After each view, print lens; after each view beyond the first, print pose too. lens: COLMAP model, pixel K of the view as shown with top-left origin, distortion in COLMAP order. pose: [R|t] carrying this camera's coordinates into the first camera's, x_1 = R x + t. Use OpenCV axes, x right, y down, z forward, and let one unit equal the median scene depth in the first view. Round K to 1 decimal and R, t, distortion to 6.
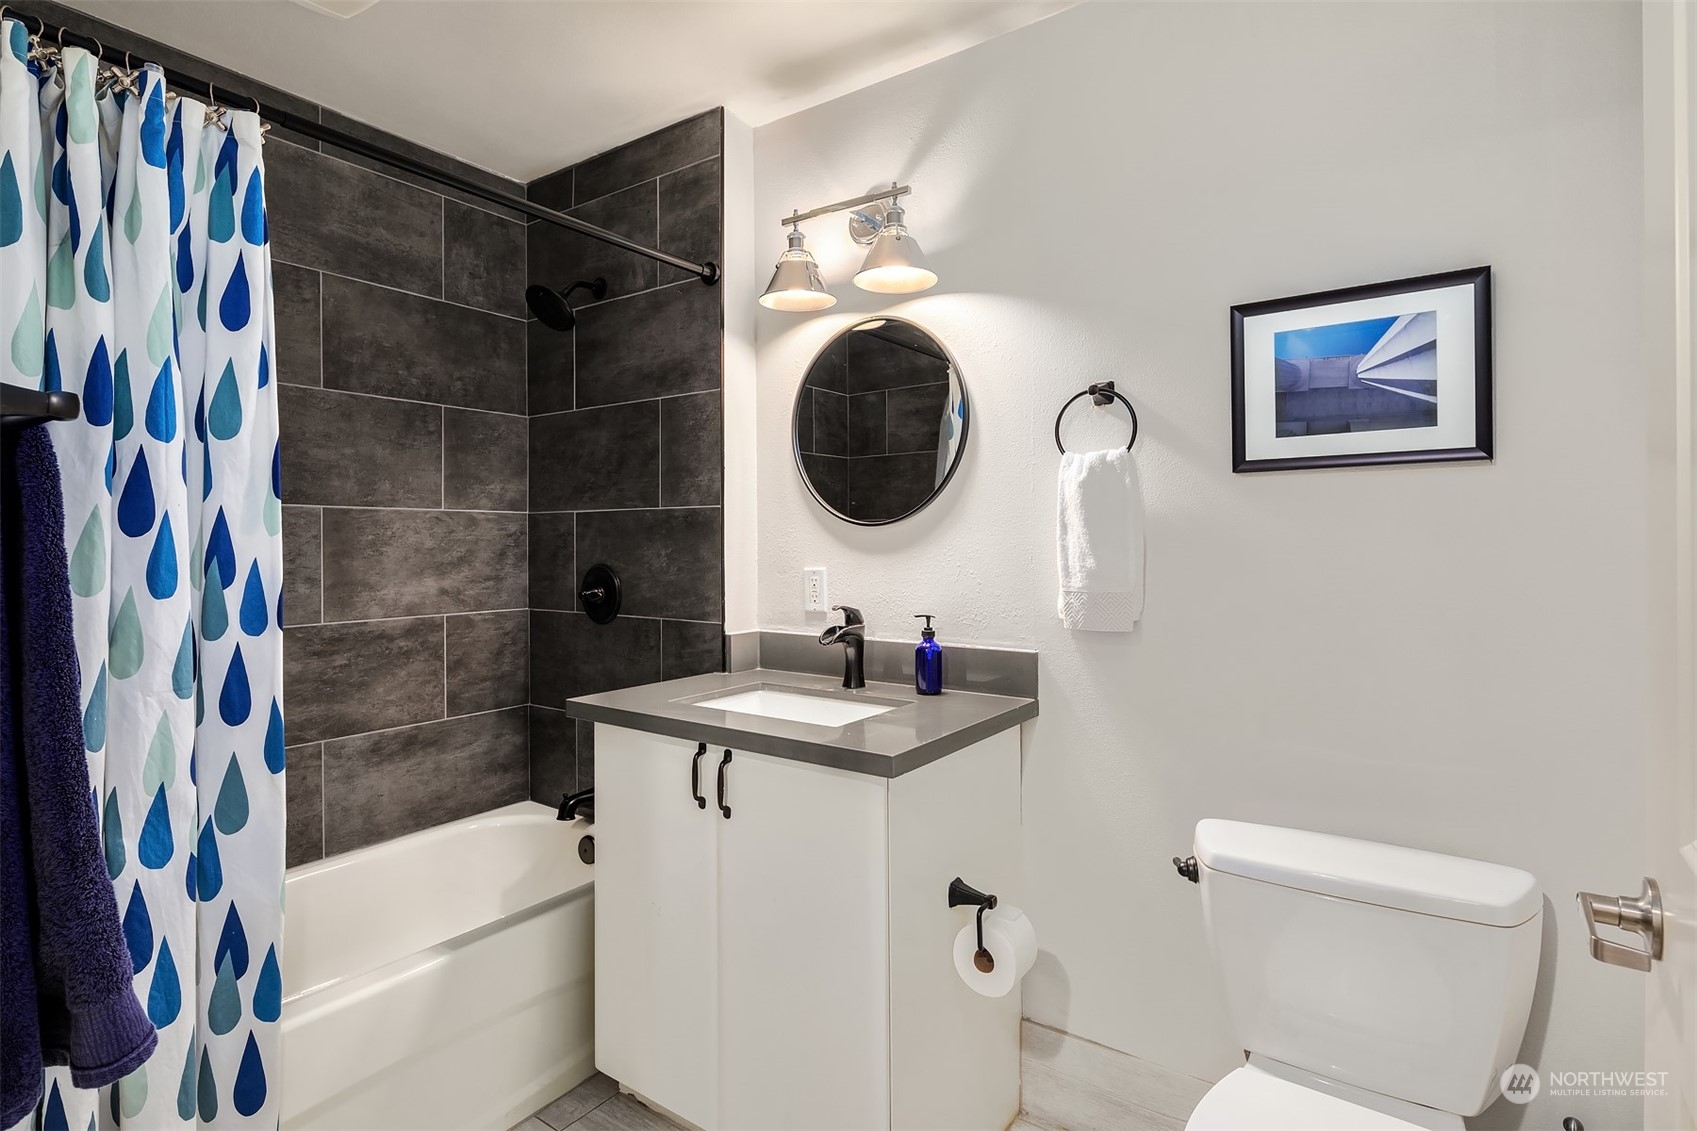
lens RADIAL K [[833.6, 0, 849.2], [0, 833.6, 554.0], [0, 0, 1]] dist [0.008172, -0.006887]
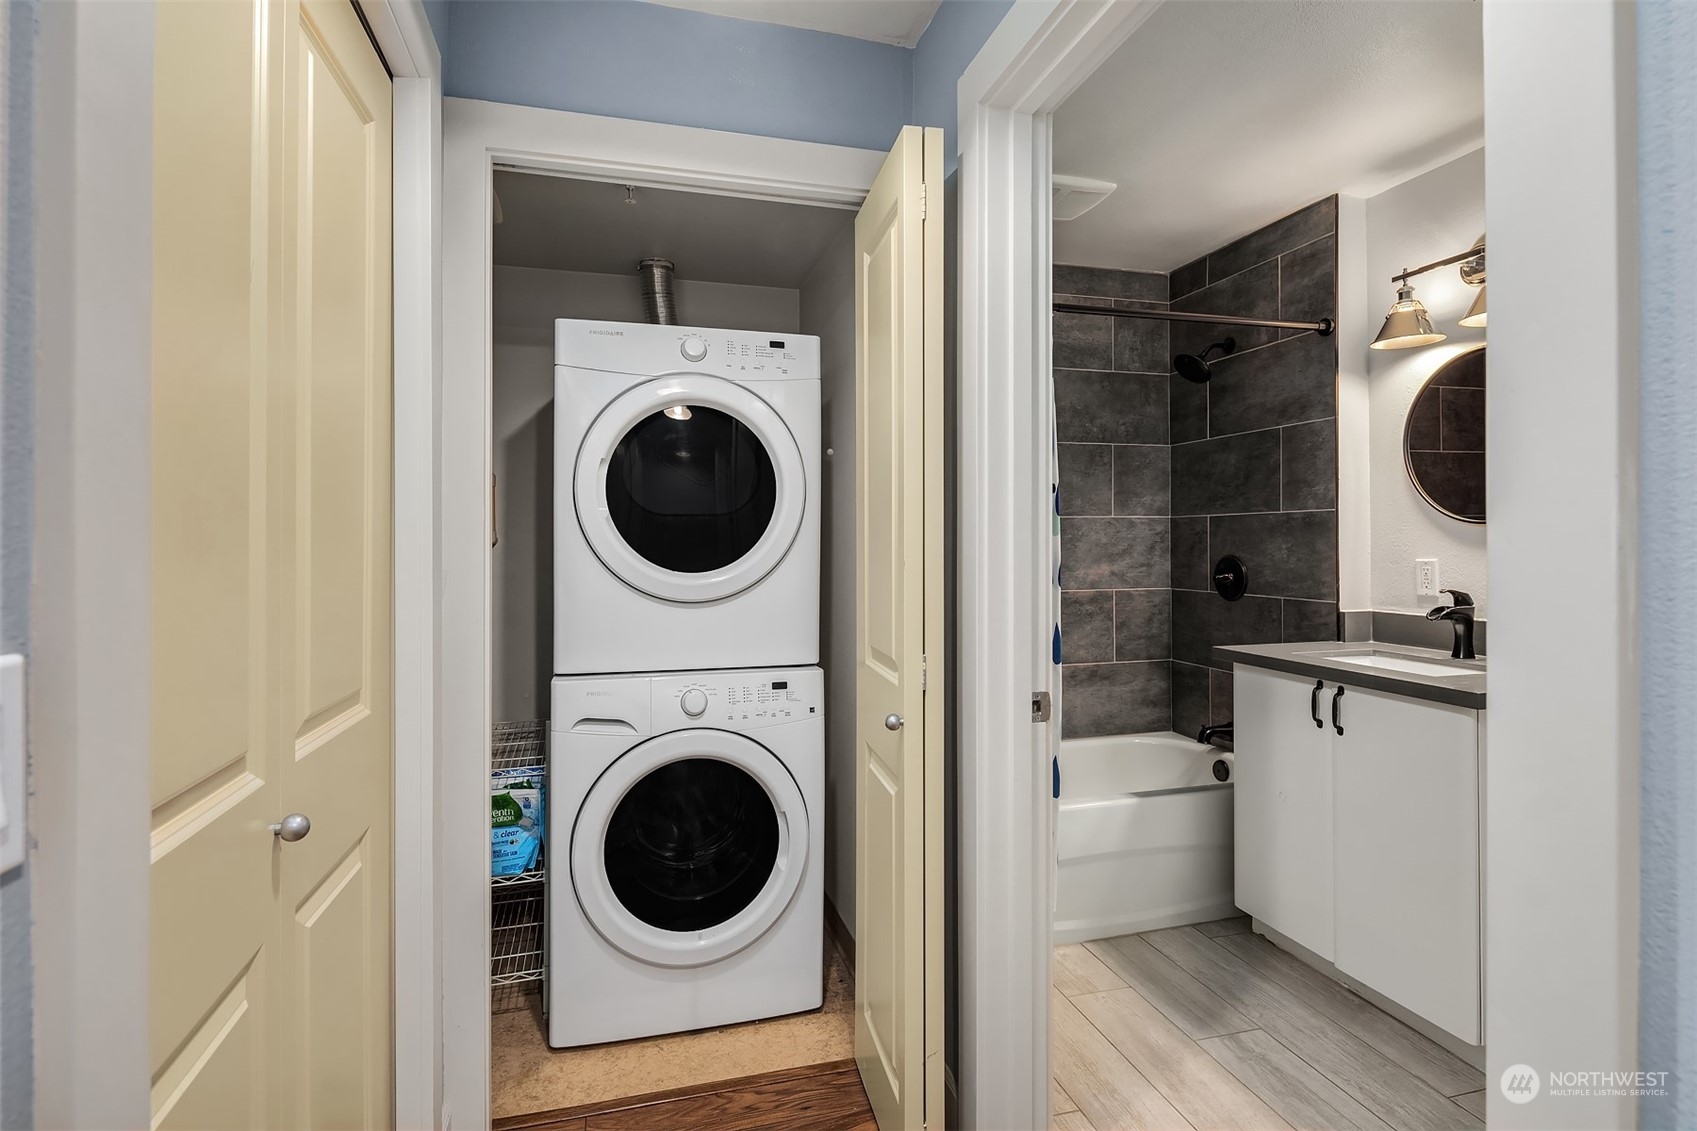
lens RADIAL K [[833.6, 0, 836.3], [0, 833.6, 540.7], [0, 0, 1]] dist [0.008172, -0.006887]
pose [[0.769105, -0.003009, -0.639115, 0.070359], [-0.005453, 0.999922, -0.011271, 0.007902], [0.639099, 0.012154, 0.769029, -0.438658]]
